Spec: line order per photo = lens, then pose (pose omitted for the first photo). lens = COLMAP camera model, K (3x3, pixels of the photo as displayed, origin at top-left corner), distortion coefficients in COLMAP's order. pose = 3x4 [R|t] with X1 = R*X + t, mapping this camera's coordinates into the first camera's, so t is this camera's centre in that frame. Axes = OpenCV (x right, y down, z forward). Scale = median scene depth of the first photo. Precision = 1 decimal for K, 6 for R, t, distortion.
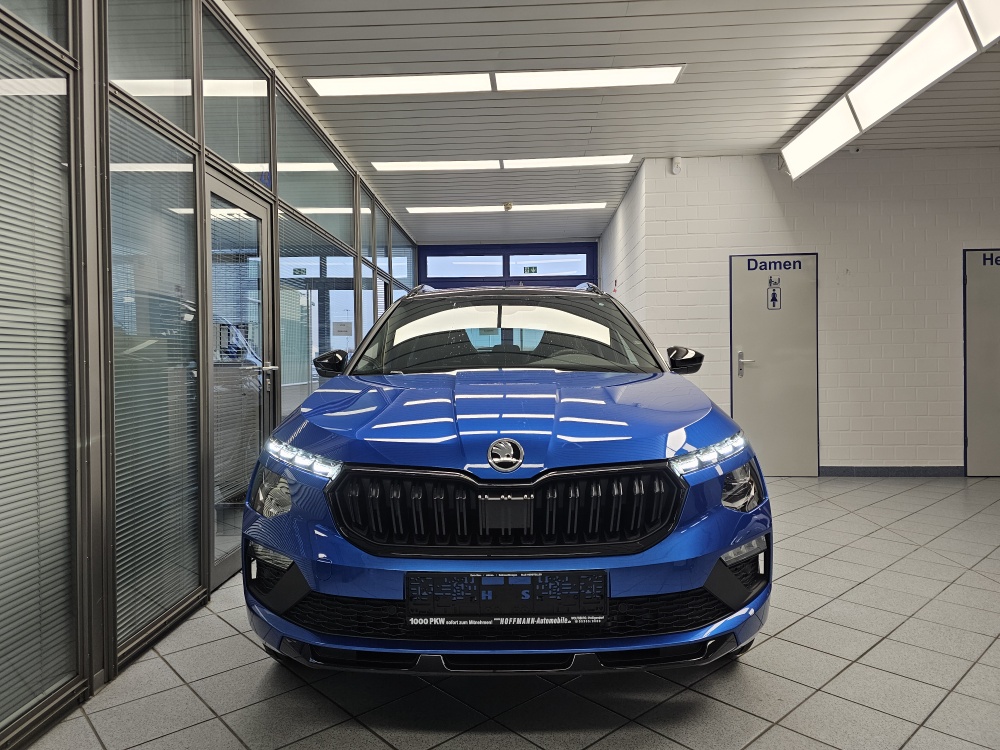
lens RADIAL K [[672.3, 0, 505.3], [0, 672.3, 374.4], [0, 0, 1]] dist [0.049893, -0.031712]
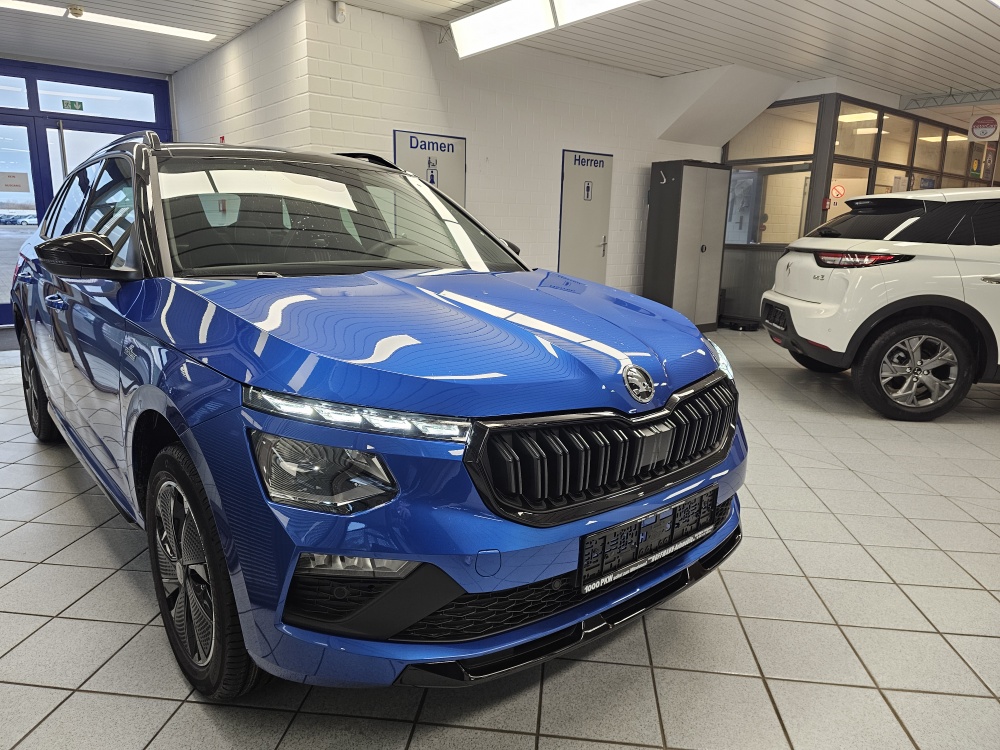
lens RADIAL K [[672.3, 0, 501.4], [0, 672.3, 380.8], [0, 0, 1]] dist [0.049893, -0.031712]
pose [[0.756675, -0.117718, 0.643106, -0.209750], [-0.012316, 0.980916, 0.194043, -0.015441], [-0.653675, -0.154748, 0.740785, 0.138787]]
